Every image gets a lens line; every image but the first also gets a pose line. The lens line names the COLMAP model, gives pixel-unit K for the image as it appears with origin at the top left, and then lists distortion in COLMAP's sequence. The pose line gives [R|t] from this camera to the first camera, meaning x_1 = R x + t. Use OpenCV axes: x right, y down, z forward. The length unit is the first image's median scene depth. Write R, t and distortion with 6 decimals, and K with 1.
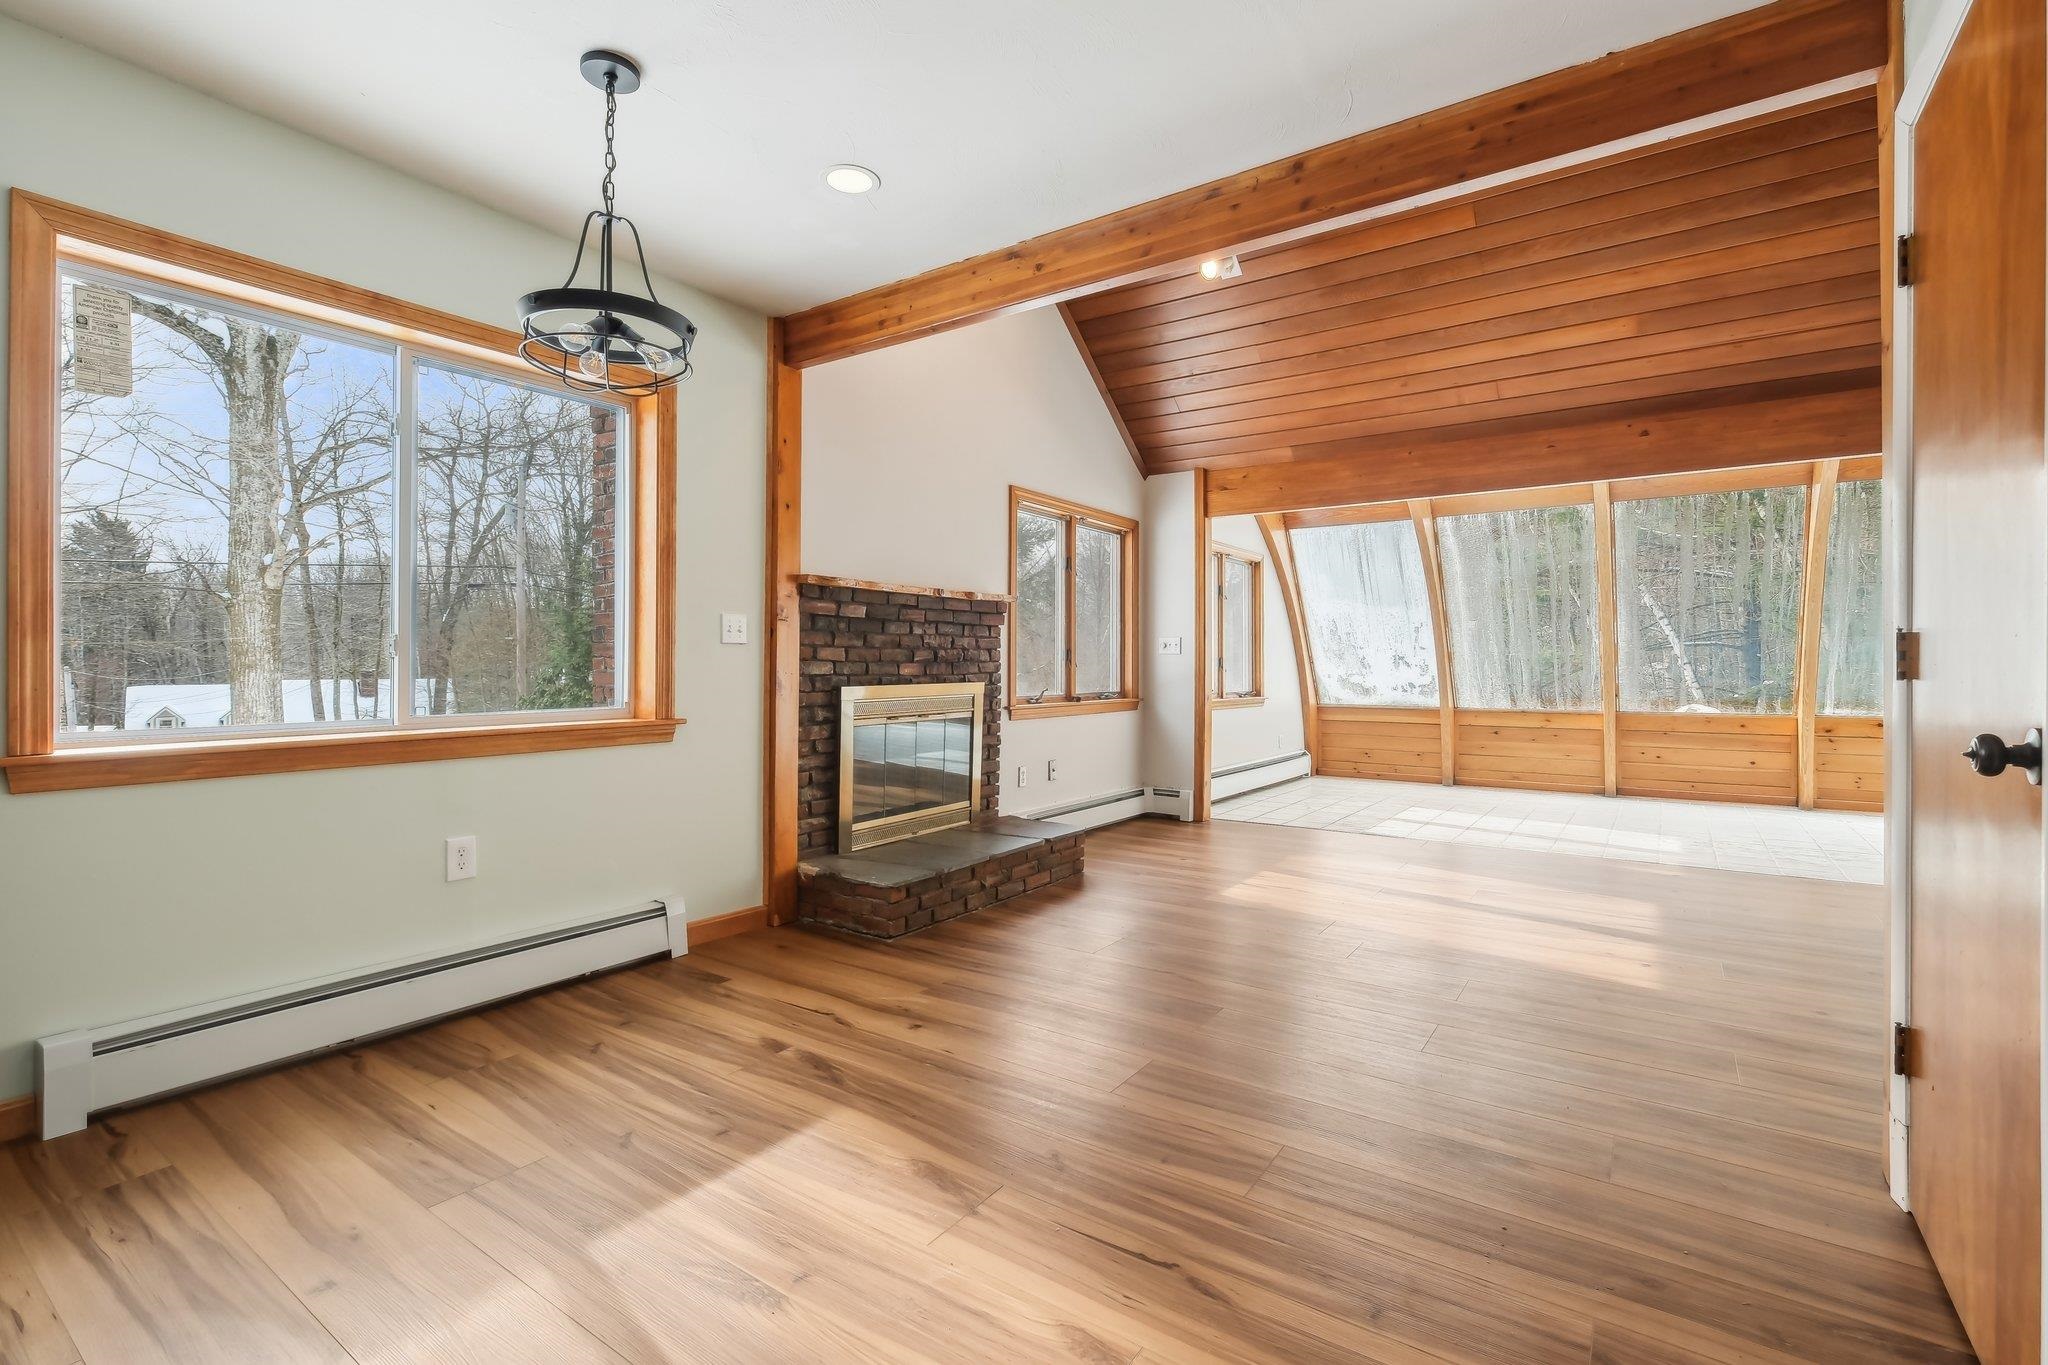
lens RADIAL K [[912.6, 0, 1018.5], [0, 912.6, 659.4], [0, 0, 1]] dist [-0.021746, 0.000108]
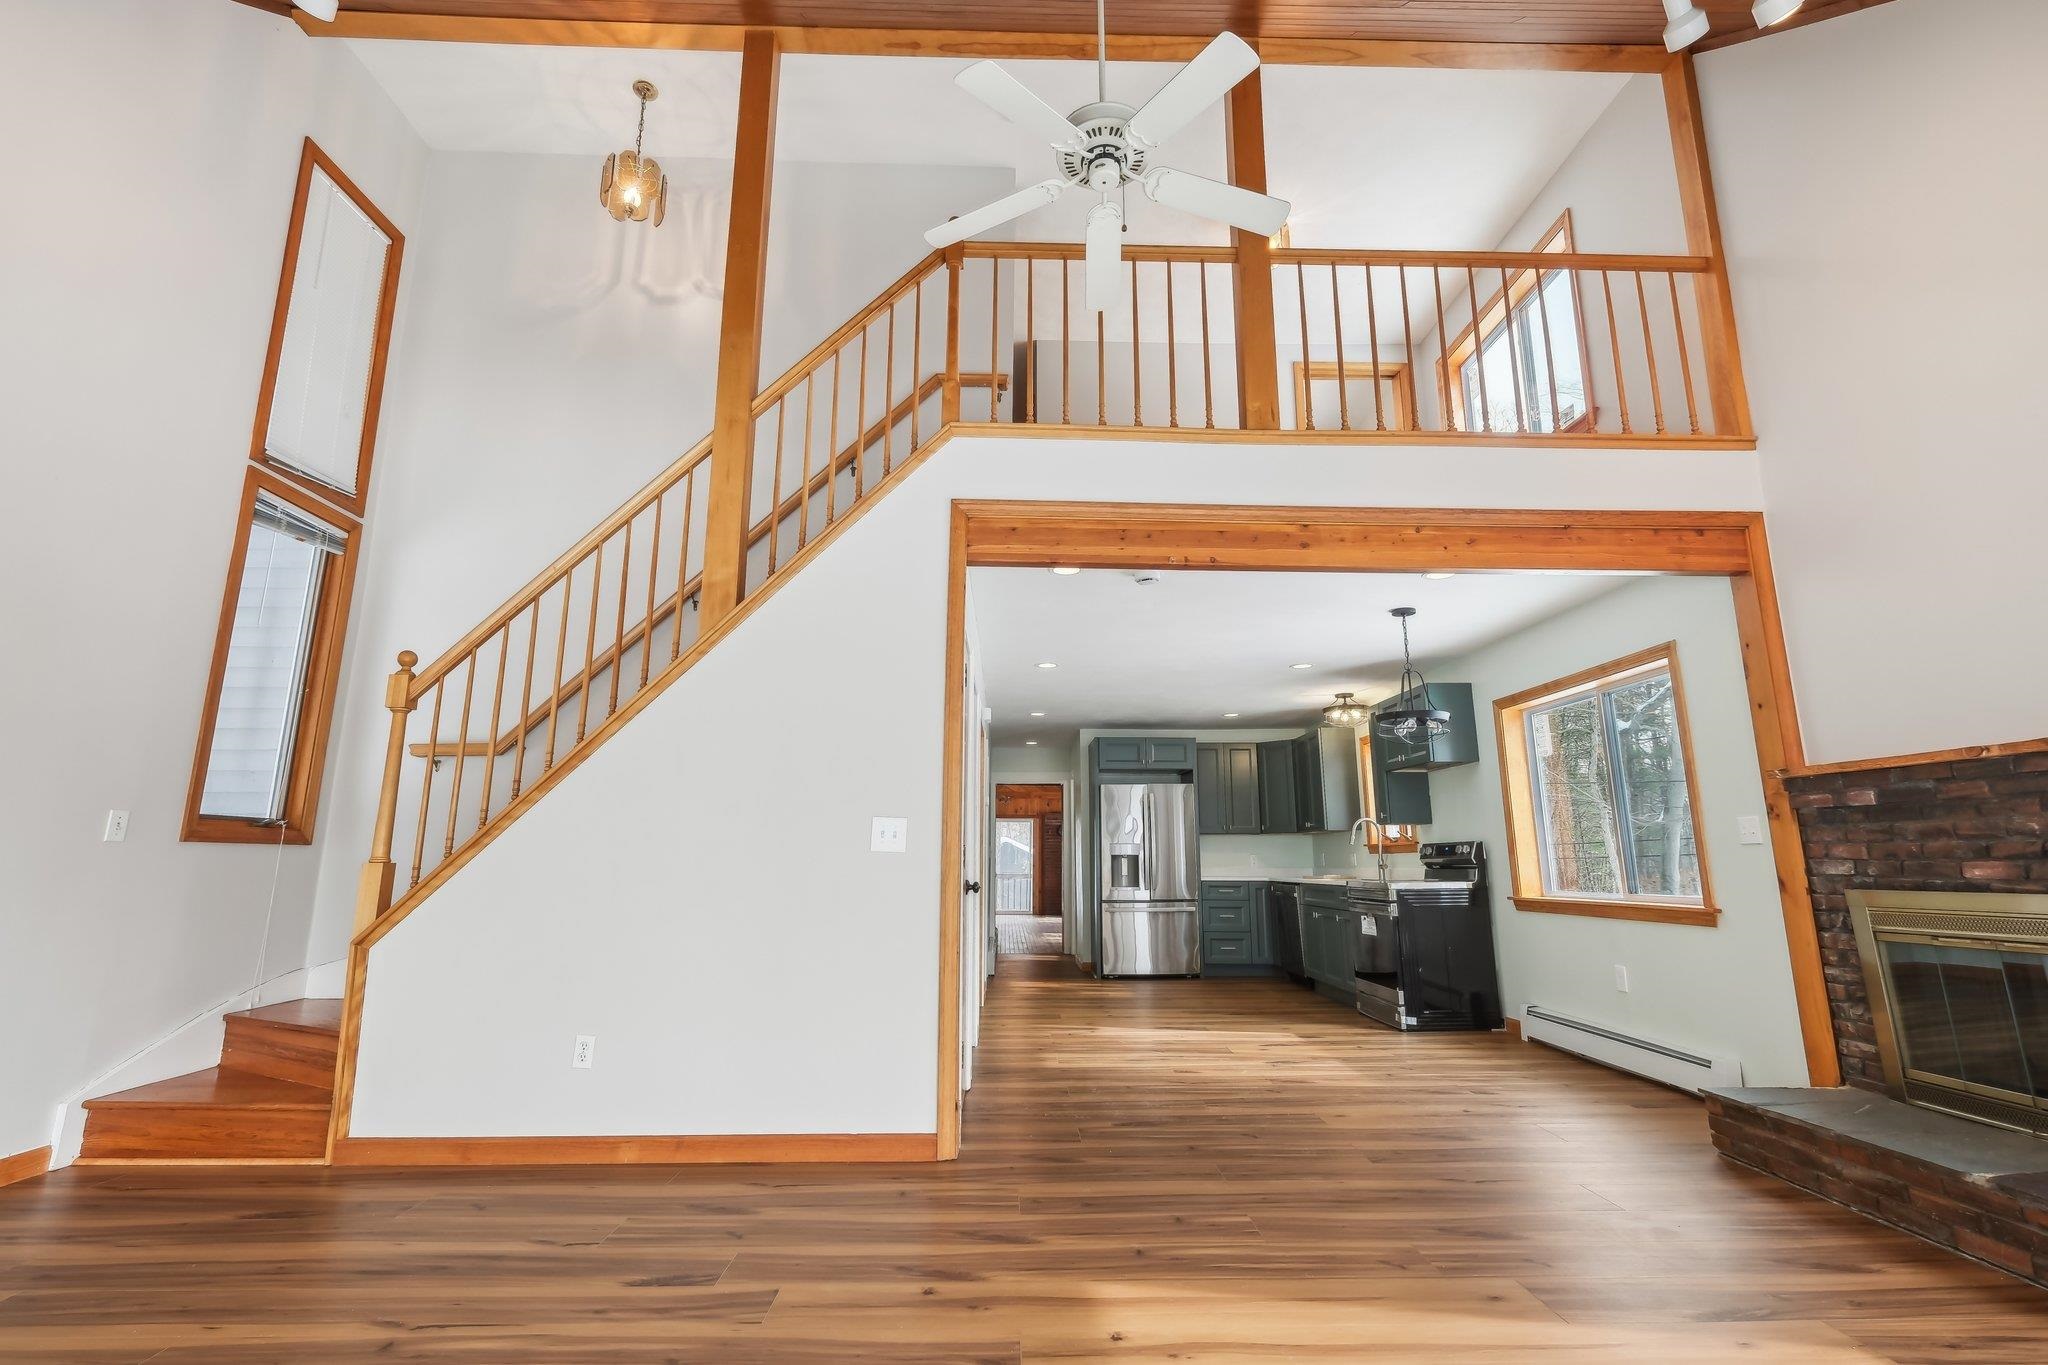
lens RADIAL K [[920.8, 0, 1024.0], [0, 920.8, 682.5], [0, 0, 1]] dist [-0.001890, -0.000368]
pose [[-0.803473, -0.118684, -0.583392, 0.655480], [-0.001587, 0.980351, -0.197254, 0.007457], [0.595339, -0.157562, -0.787874, 0.852972]]
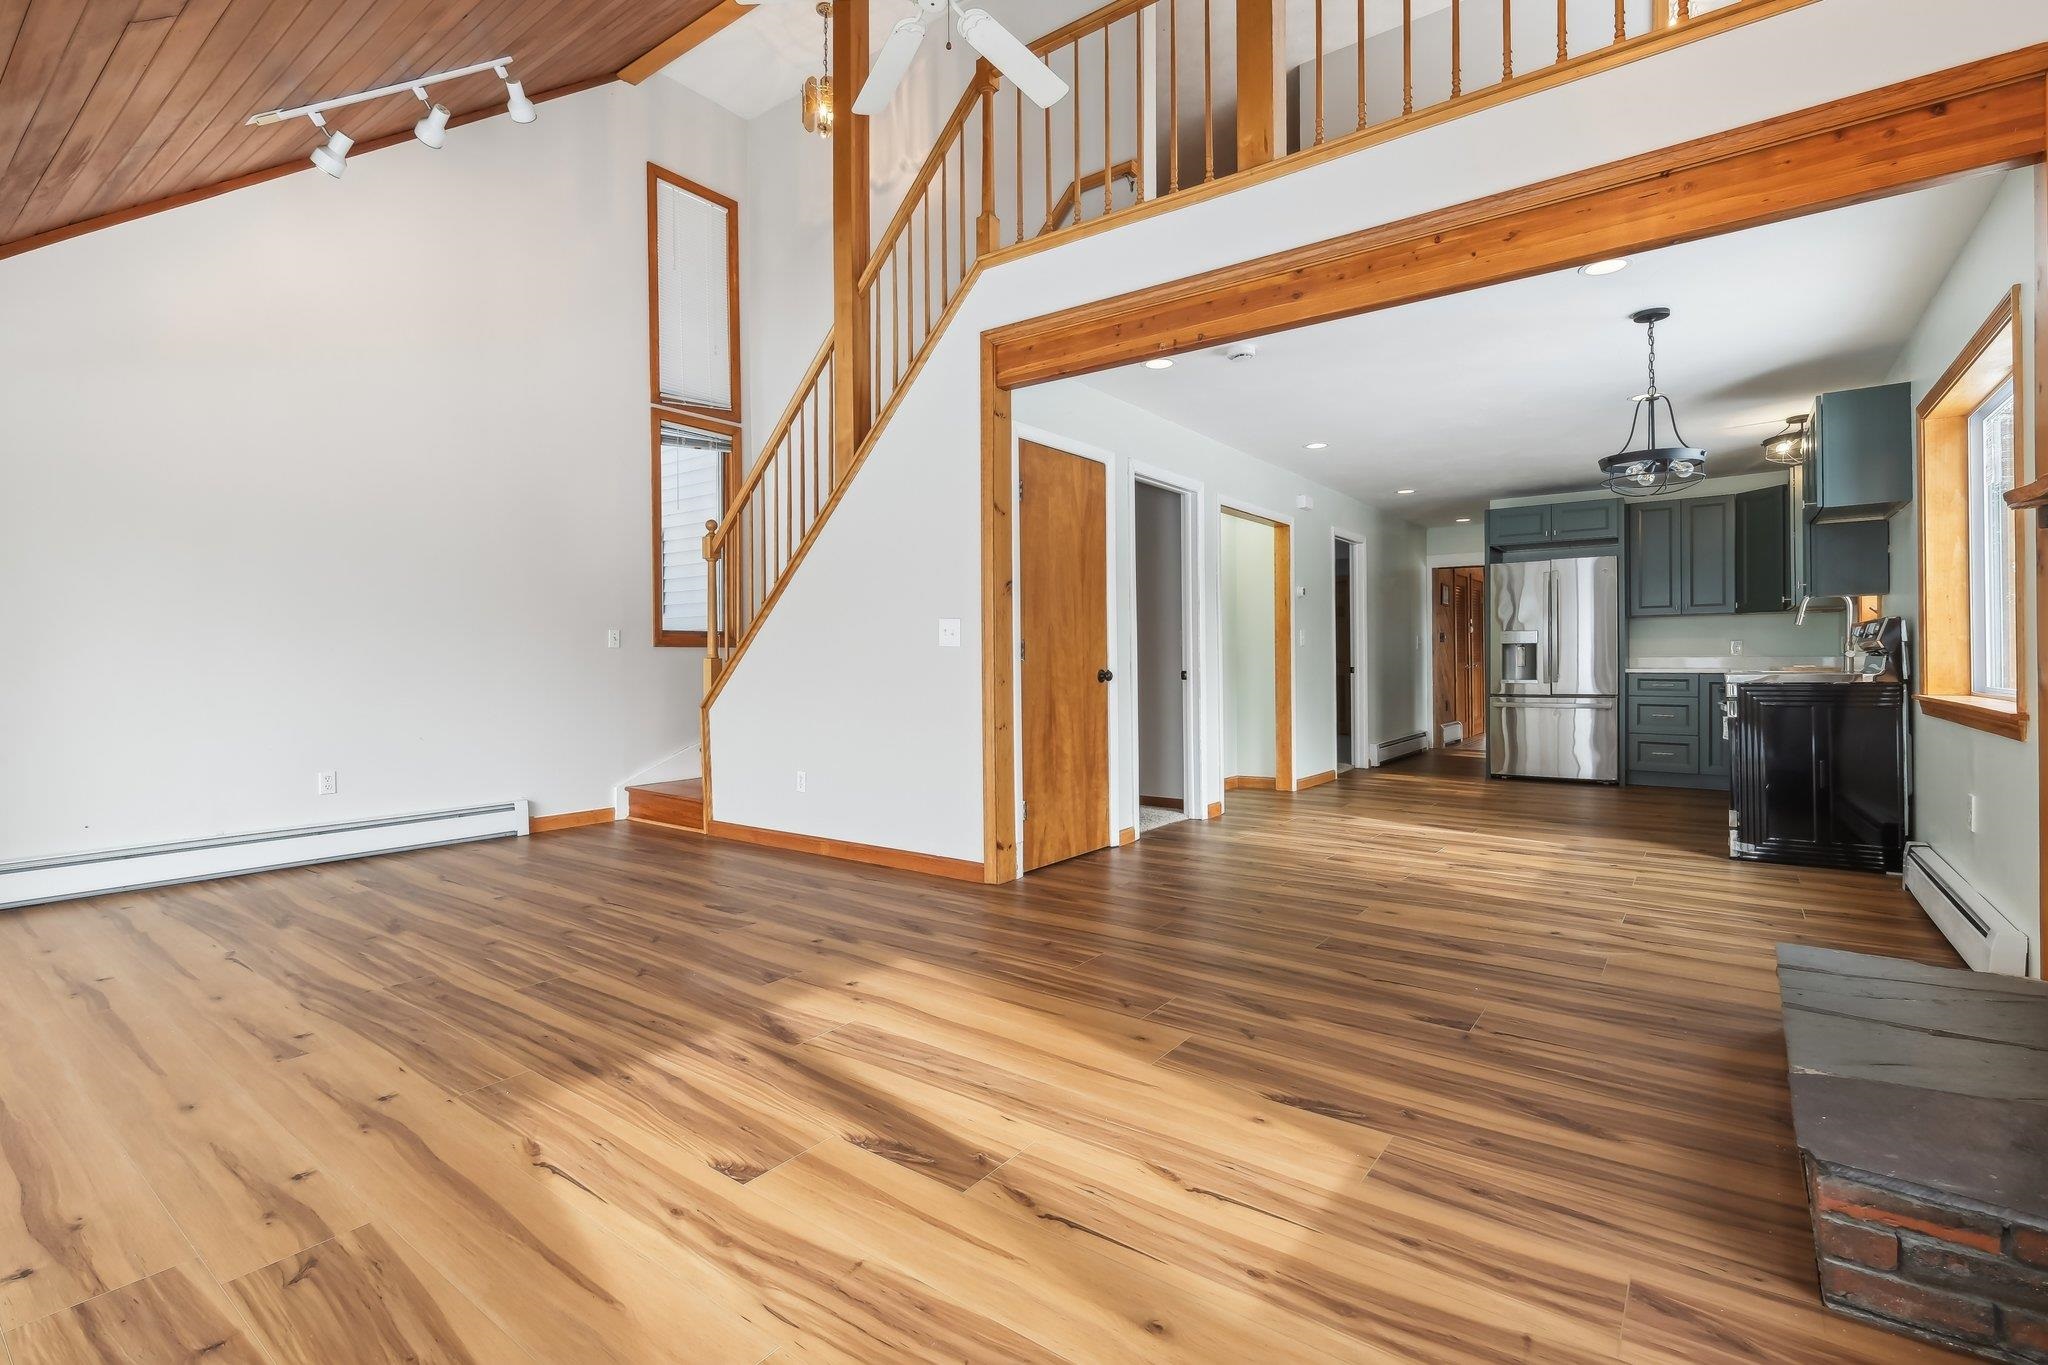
lens RADIAL K [[928.1, 0, 1020.9], [0, 928.1, 670.4], [0, 0, 1]] dist [-0.001068, -0.000587]
pose [[-0.999558, 0.003671, 0.029517, 0.269754], [0.003938, 0.999952, 0.009004, 0.010249], [-0.029482, 0.009116, -0.999524, 1.062937]]
